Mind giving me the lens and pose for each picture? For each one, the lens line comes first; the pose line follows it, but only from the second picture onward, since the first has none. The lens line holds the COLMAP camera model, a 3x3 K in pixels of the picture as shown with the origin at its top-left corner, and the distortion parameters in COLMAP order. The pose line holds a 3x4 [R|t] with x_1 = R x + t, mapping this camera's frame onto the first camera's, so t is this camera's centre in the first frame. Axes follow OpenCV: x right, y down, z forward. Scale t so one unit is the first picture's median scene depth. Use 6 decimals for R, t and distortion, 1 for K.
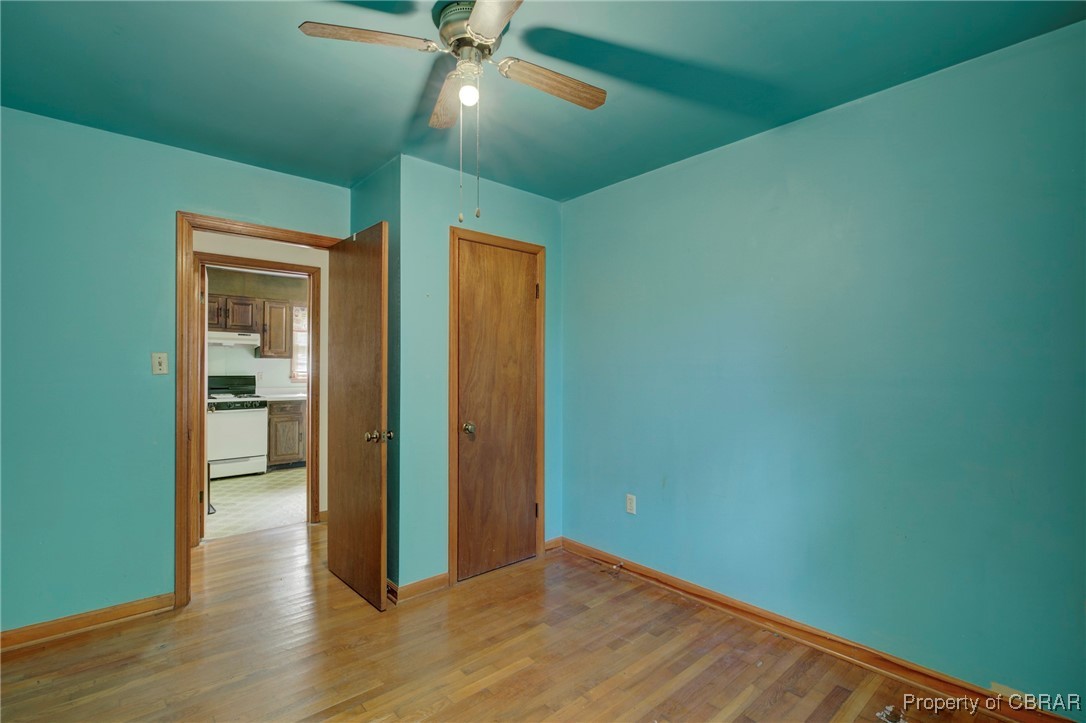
lens RADIAL K [[494.7, 0, 542.4], [0, 494.7, 363.4], [0, 0, 1]] dist [-0.019343, 0.000193]
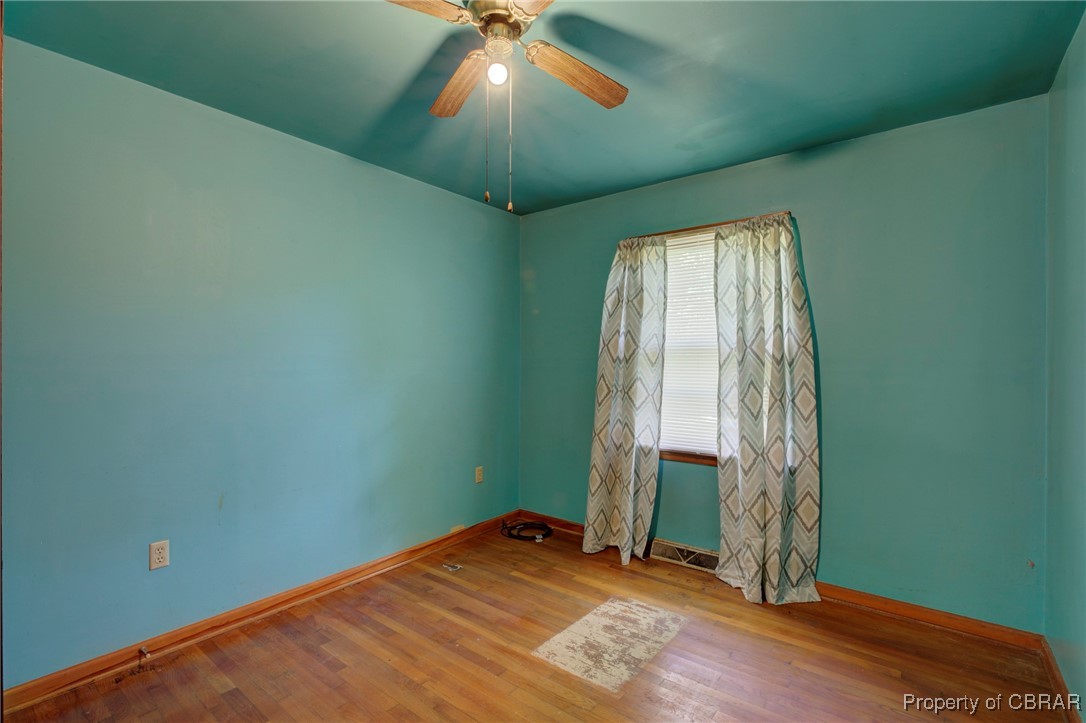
lens RADIAL K [[494.7, 0, 543.2], [0, 494.7, 360.4], [0, 0, 1]] dist [-0.019343, 0.000193]
pose [[-0.173304, -0.003063, 0.984864, -0.798954], [-0.009534, 0.999954, 0.001432, 0.002283], [-0.984822, -0.009141, -0.173325, 0.777872]]
